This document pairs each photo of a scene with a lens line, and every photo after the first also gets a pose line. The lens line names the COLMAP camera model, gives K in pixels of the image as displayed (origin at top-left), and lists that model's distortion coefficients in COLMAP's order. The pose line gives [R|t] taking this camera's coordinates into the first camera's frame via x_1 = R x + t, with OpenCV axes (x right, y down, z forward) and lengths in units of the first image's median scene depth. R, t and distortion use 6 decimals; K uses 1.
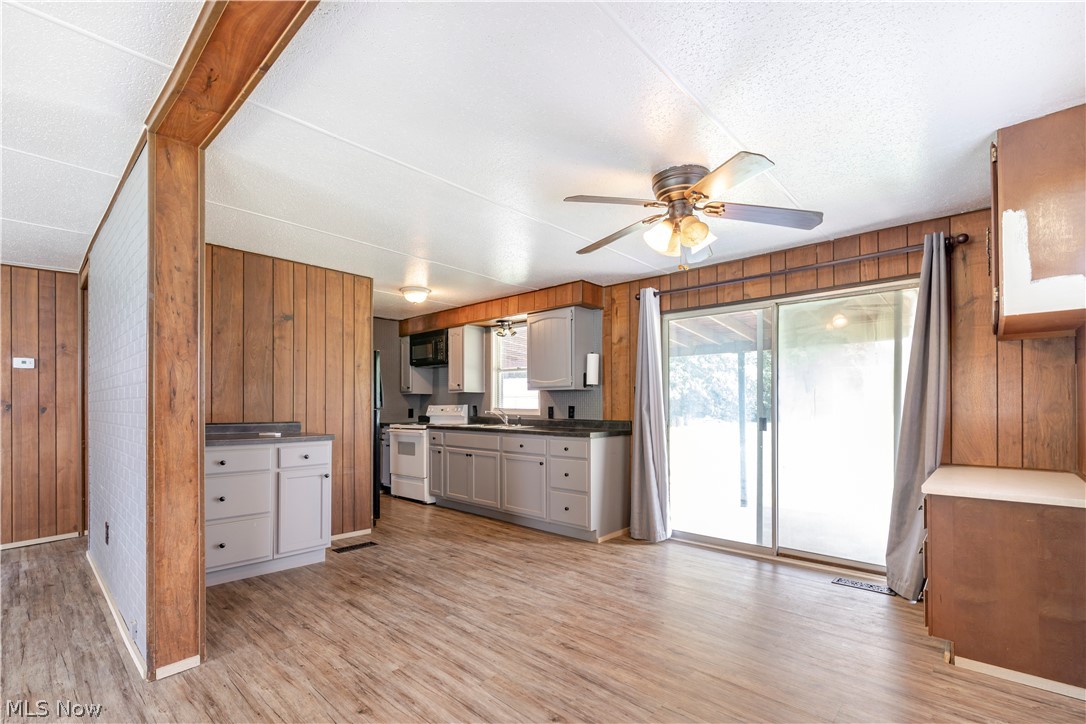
lens RADIAL K [[485.1, 0, 536.3], [0, 485.1, 404.3], [0, 0, 1]] dist [0.000522, 0.000108]
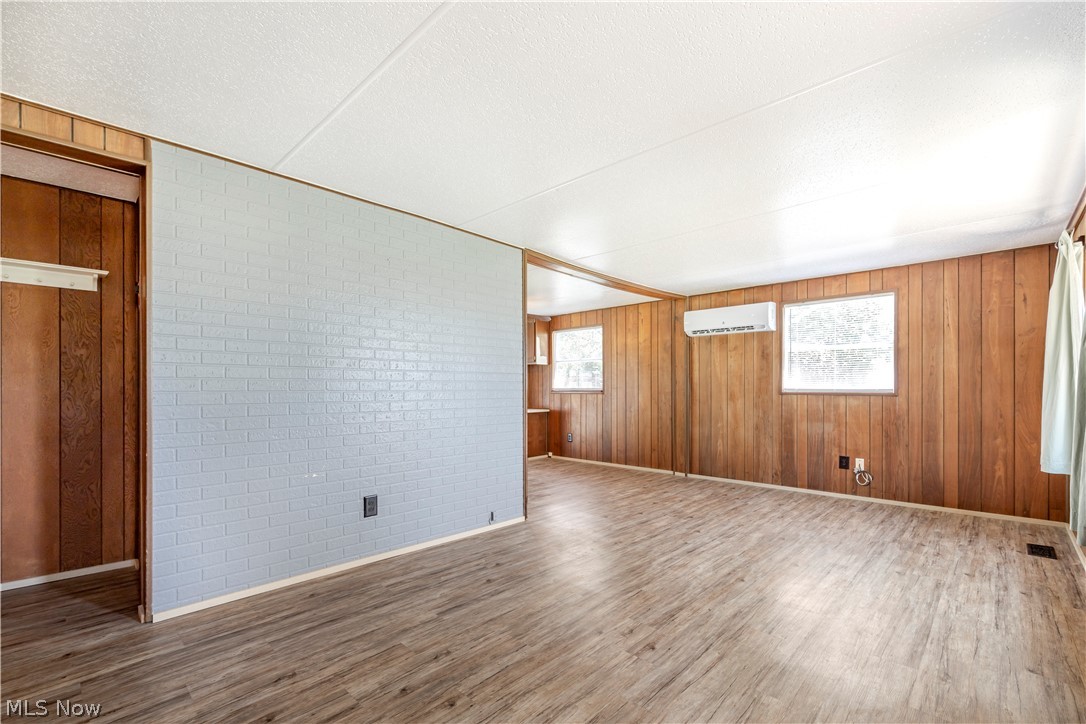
lens RADIAL K [[478.9, 0, 541.4], [0, 478.9, 386.7], [0, 0, 1]] dist [0.000527, -0.000146]
pose [[0.014960, 0.004400, 0.999878, -1.377208], [-0.006689, 0.999968, -0.004301, 0.006611], [-0.999866, -0.006623, 0.014988, 0.441340]]
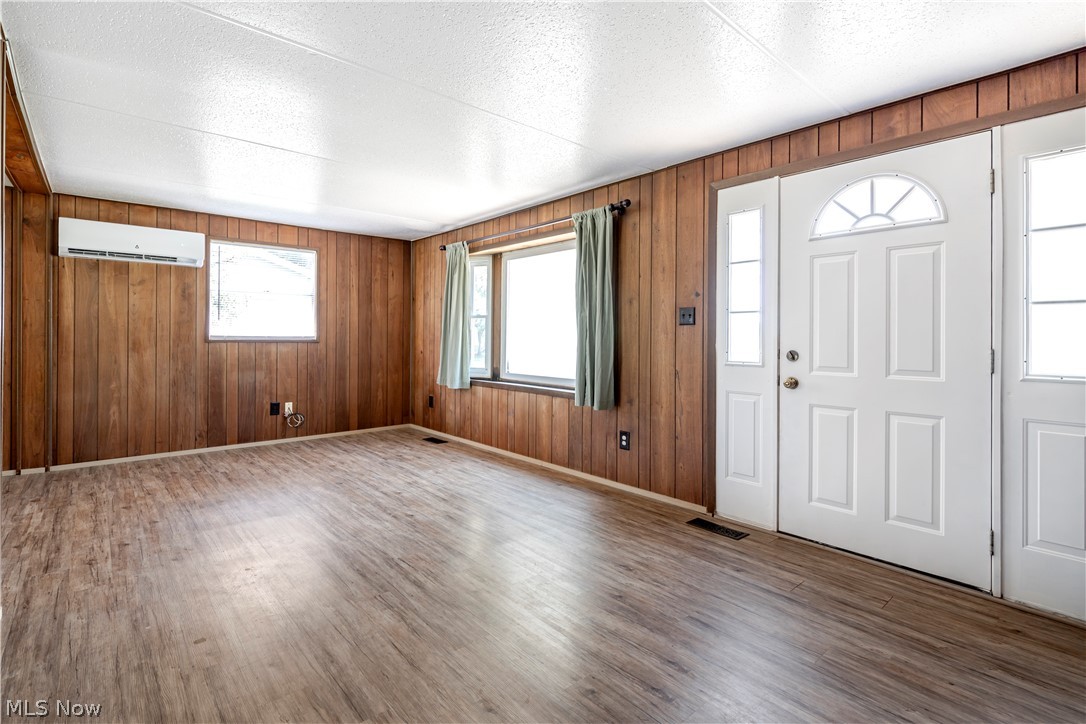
lens RADIAL K [[514.1, 0, 530.9], [0, 514.1, 334.8], [0, 0, 1]] dist [0.000283, -0.000244]
pose [[-0.993627, -0.003531, 0.112666, -0.958022], [-0.004724, 0.999936, -0.010323, 0.008845], [-0.112623, -0.010790, -0.993579, 0.927086]]
